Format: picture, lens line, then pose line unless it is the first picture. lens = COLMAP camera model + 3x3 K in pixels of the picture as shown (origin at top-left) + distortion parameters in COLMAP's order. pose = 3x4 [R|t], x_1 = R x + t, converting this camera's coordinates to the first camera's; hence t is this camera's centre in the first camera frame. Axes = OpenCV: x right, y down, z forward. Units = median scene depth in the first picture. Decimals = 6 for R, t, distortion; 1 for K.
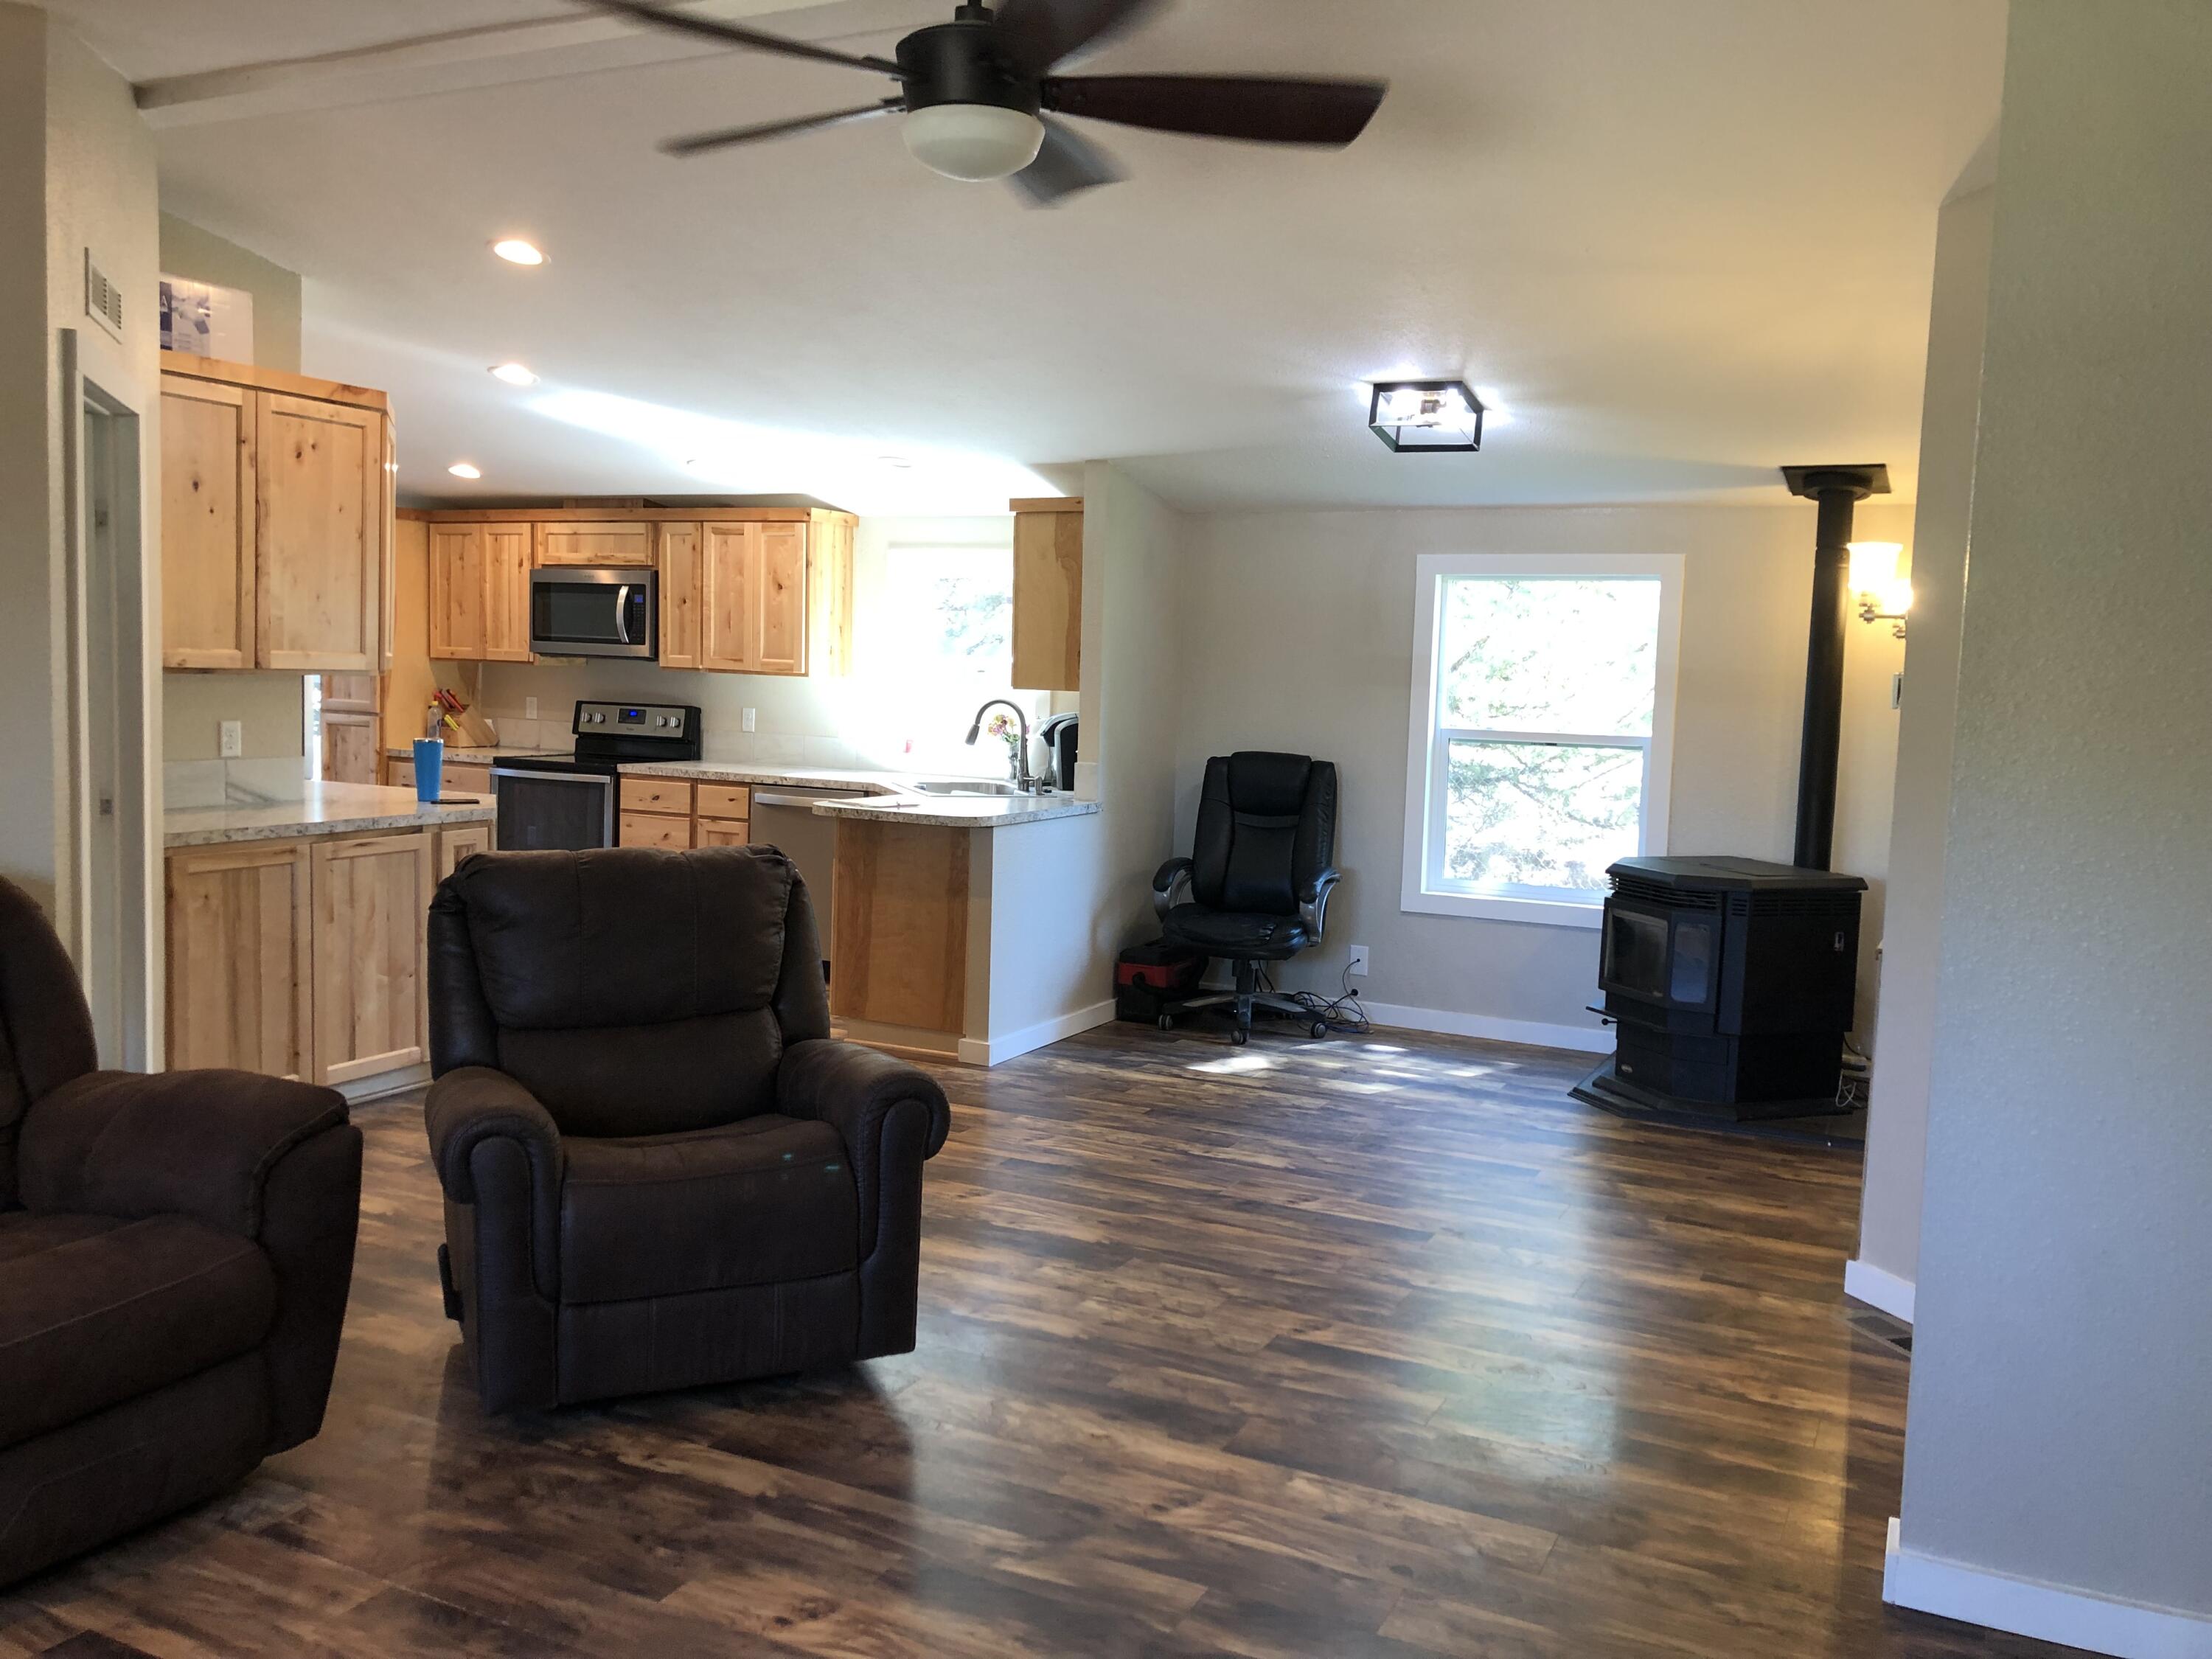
lens RADIAL K [[1804.0, 0, 1116.7], [0, 1804.0, 822.4], [0, 0, 1]] dist [0.035512, -0.027856]
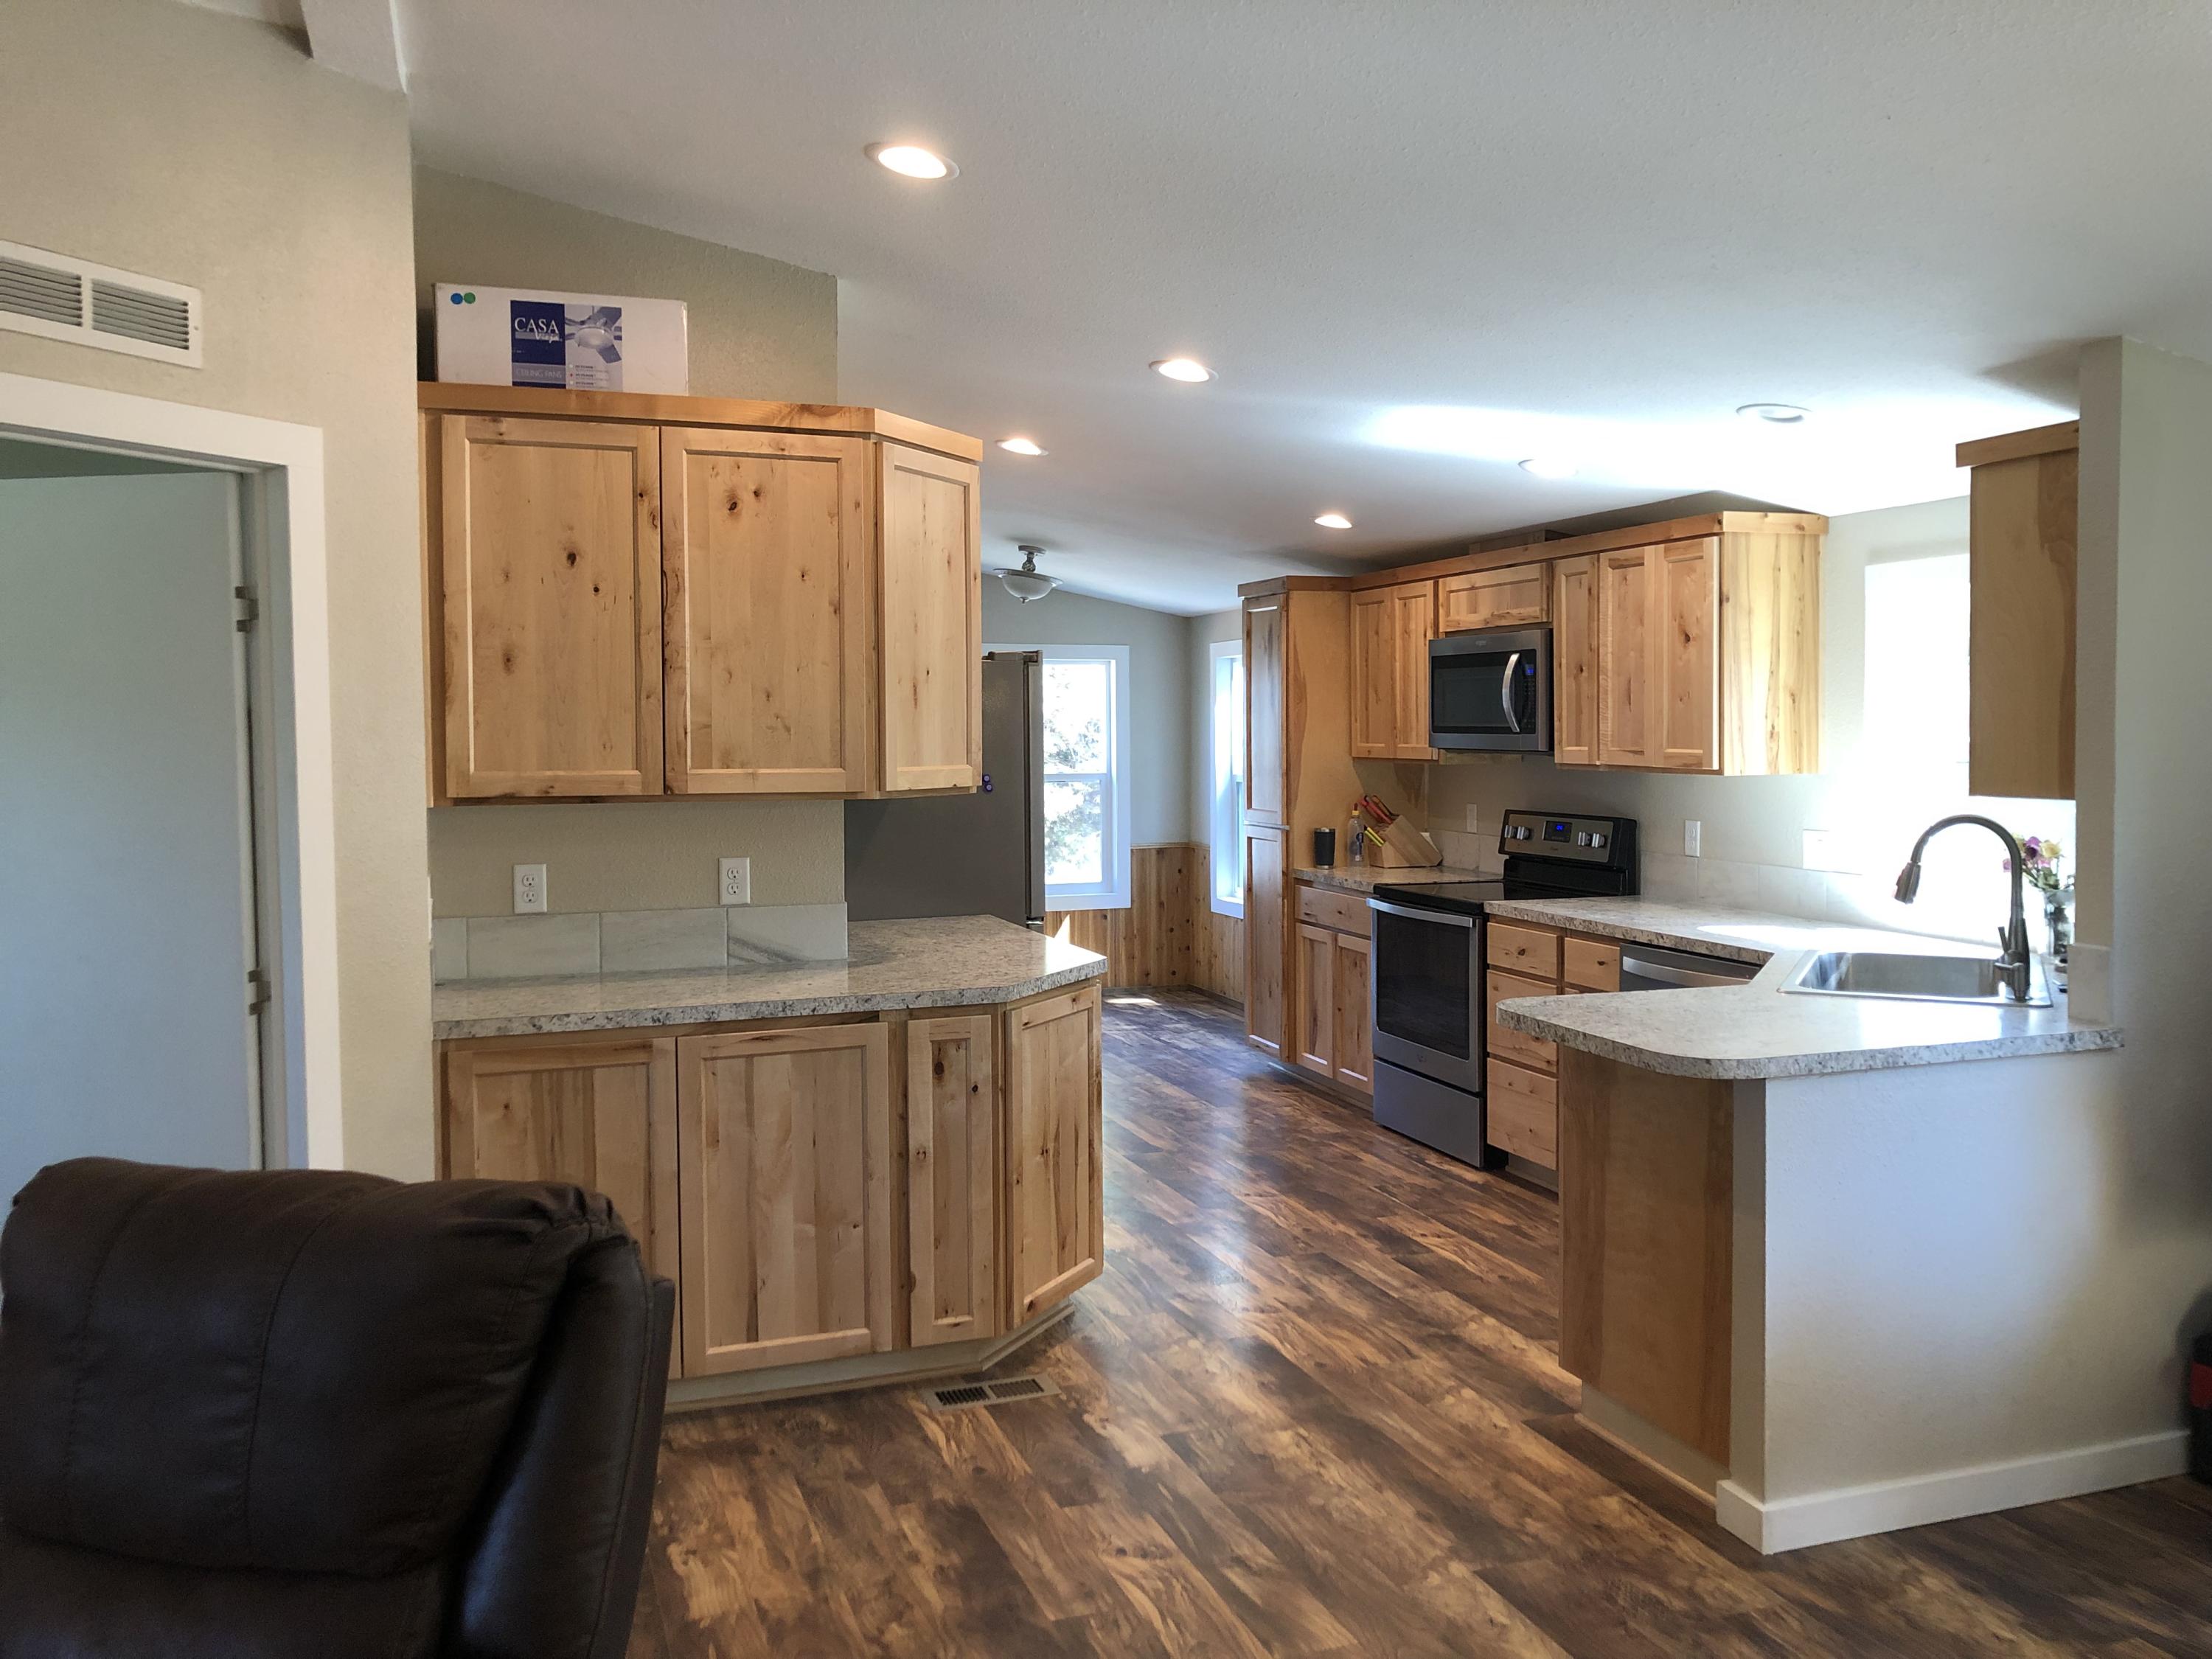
lens RADIAL K [[1804.0, 0, 1136.9], [0, 1804.0, 801.3], [0, 0, 1]] dist [0.035512, -0.027856]
pose [[0.722423, -0.007572, -0.691410, 0.120584], [-0.032015, 0.998501, -0.044386, -0.036036], [0.690710, 0.054201, 0.721098, 0.391361]]
